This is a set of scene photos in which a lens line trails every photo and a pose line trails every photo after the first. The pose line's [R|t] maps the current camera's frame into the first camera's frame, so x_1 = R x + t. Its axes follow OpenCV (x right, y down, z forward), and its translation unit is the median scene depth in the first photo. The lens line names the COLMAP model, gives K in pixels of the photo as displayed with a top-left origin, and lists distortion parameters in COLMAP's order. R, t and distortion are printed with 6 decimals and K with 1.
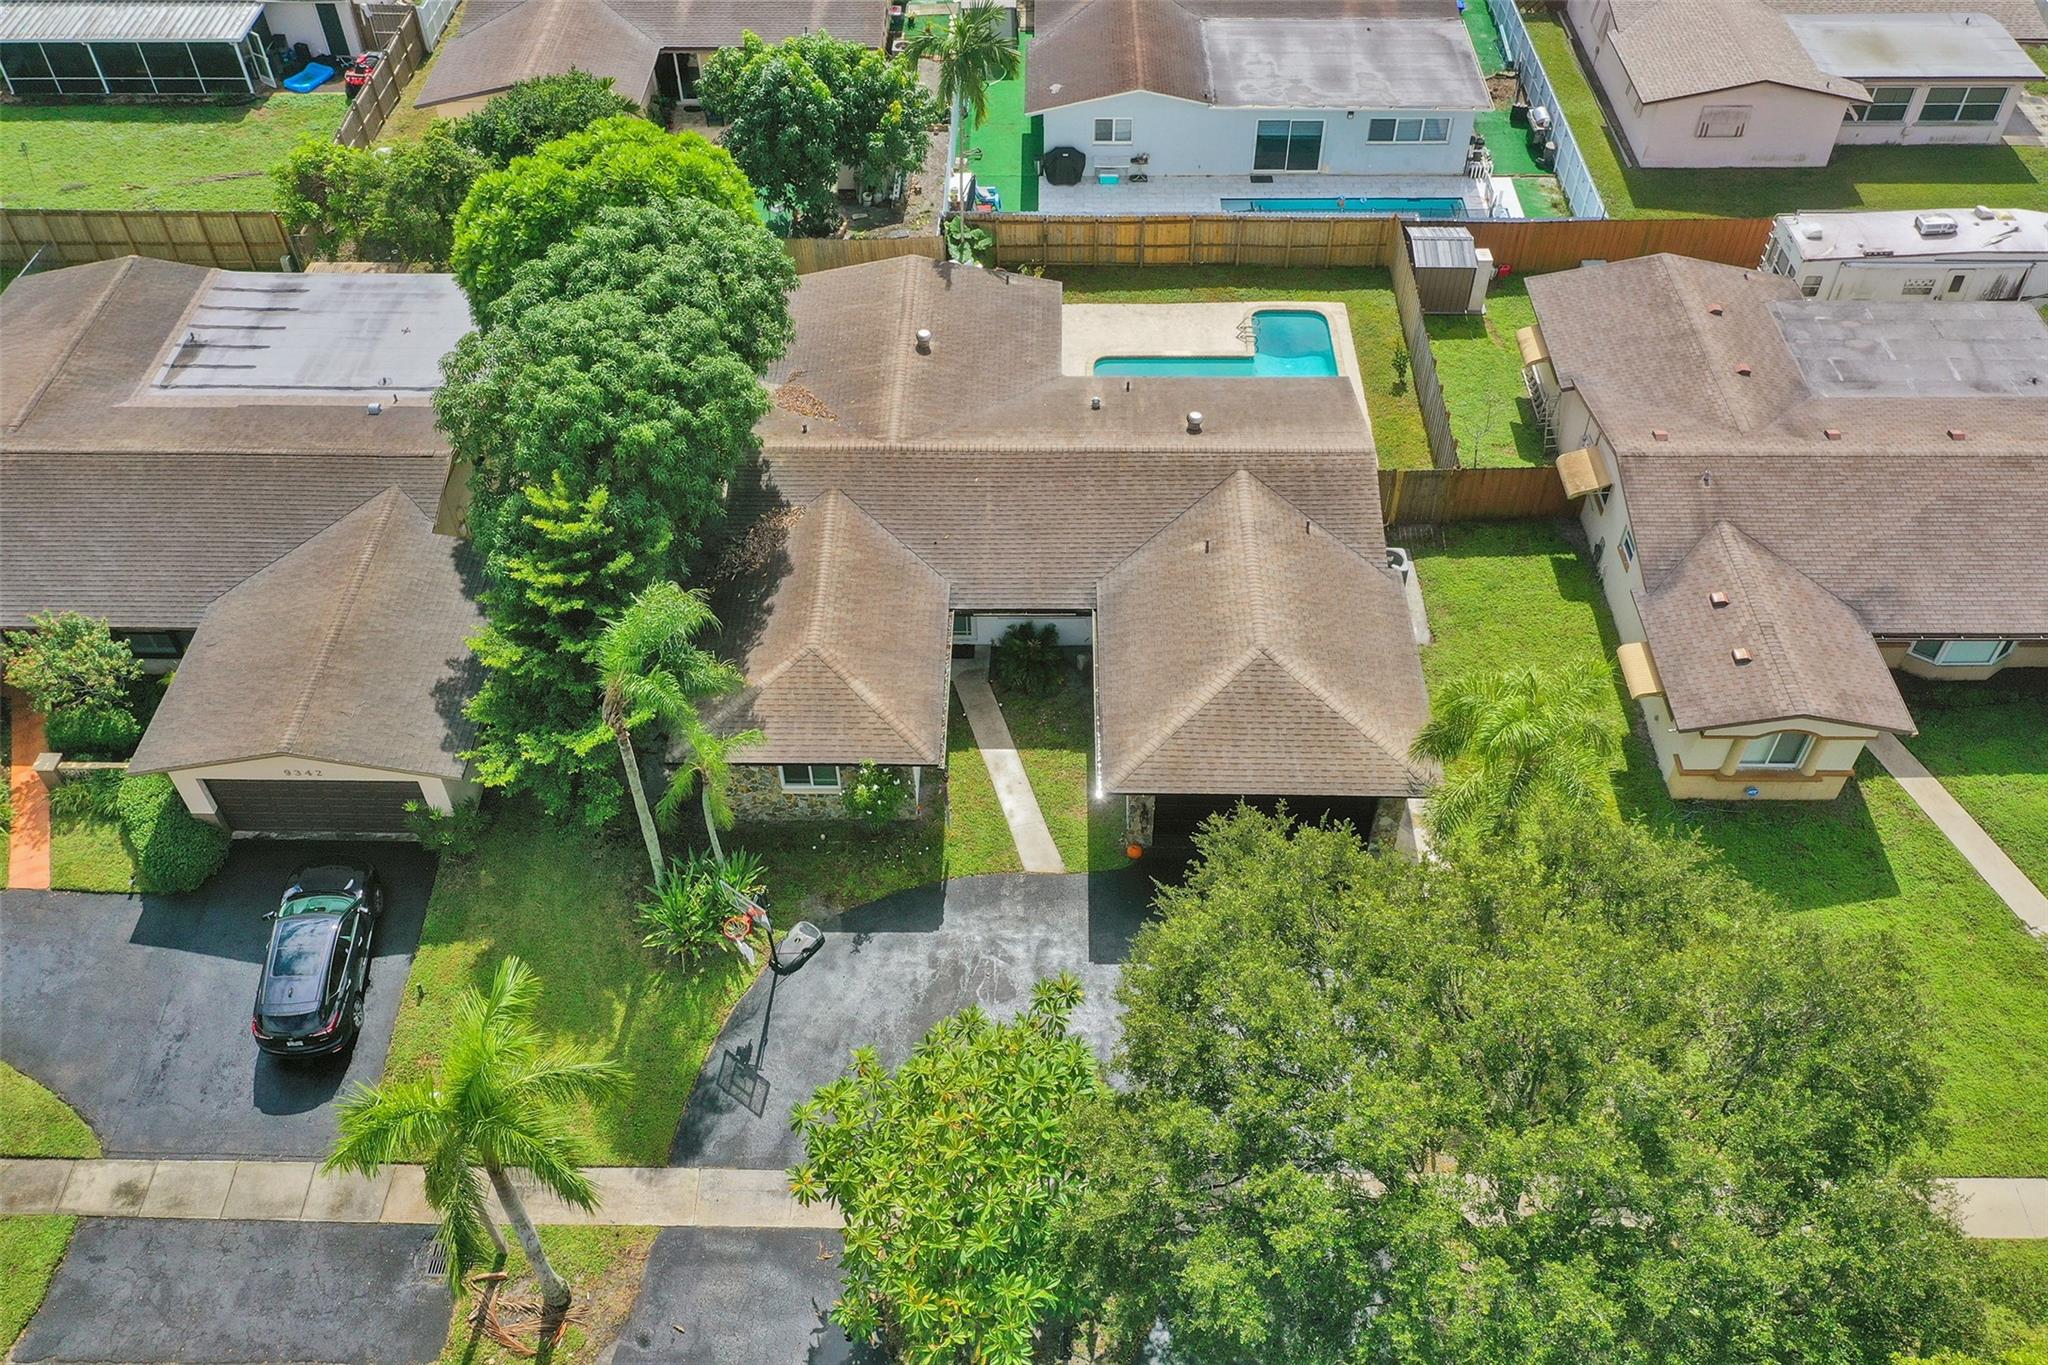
lens RADIAL K [[1671.3, 0, 1024.7], [0, 1671.3, 684.4], [0, 0, 1]] dist [-0.000952, 0.000955]
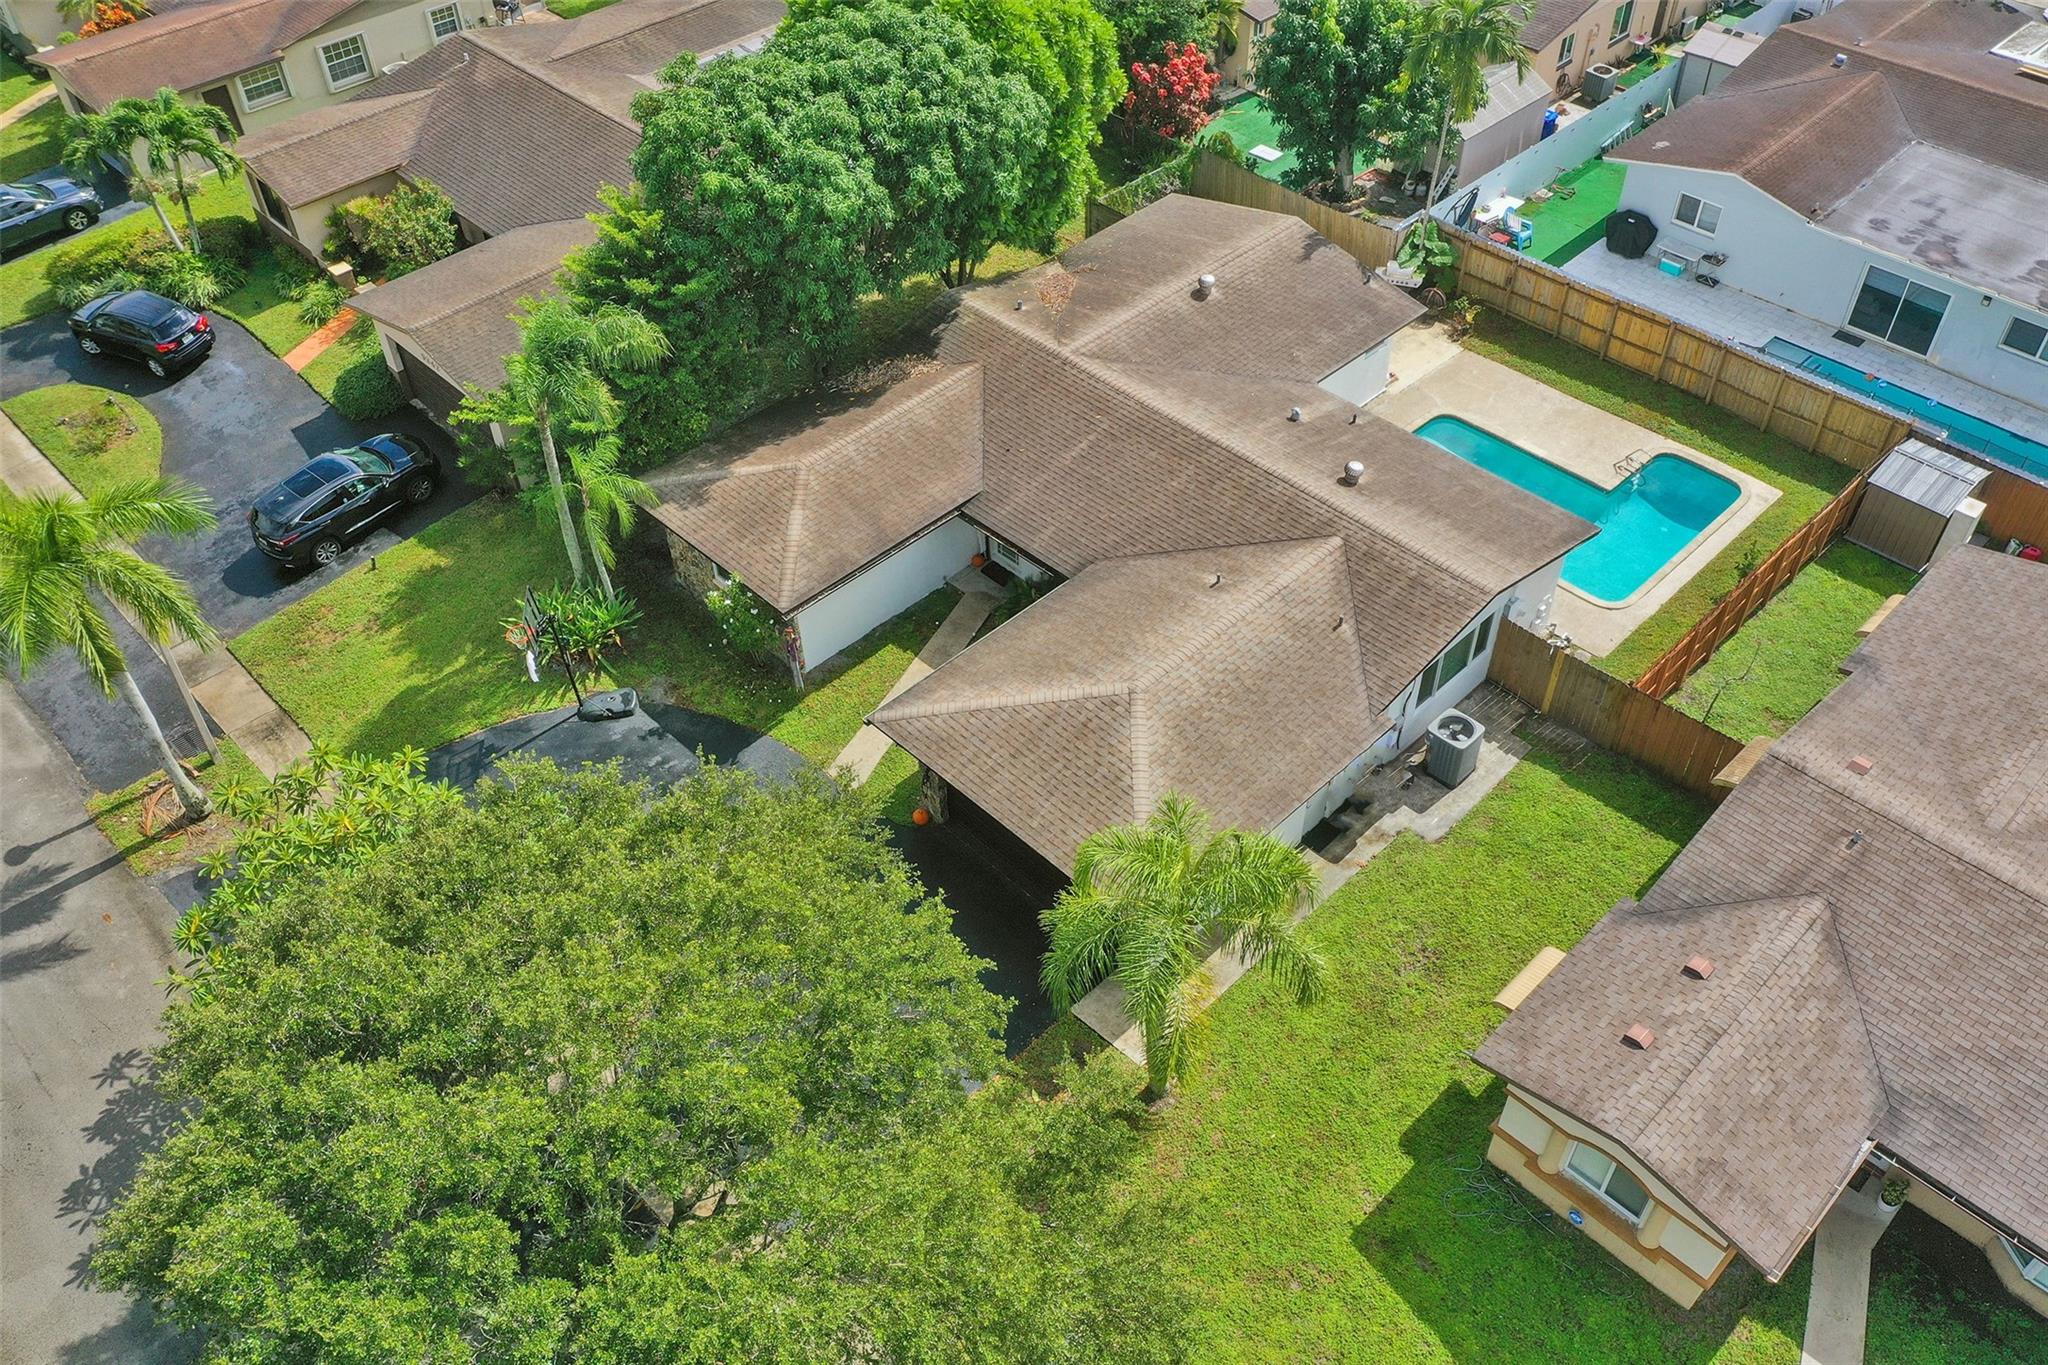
lens RADIAL K [[1628.4, 0, 1028.4], [0, 1628.4, 705.3], [0, 0, 1]] dist [-0.002607, 0.003034]
pose [[0.712829, 0.496282, -0.495560, 0.444902], [-0.500477, 0.854954, 0.136298, -0.086660], [0.491323, 0.150859, 0.857813, 0.233938]]
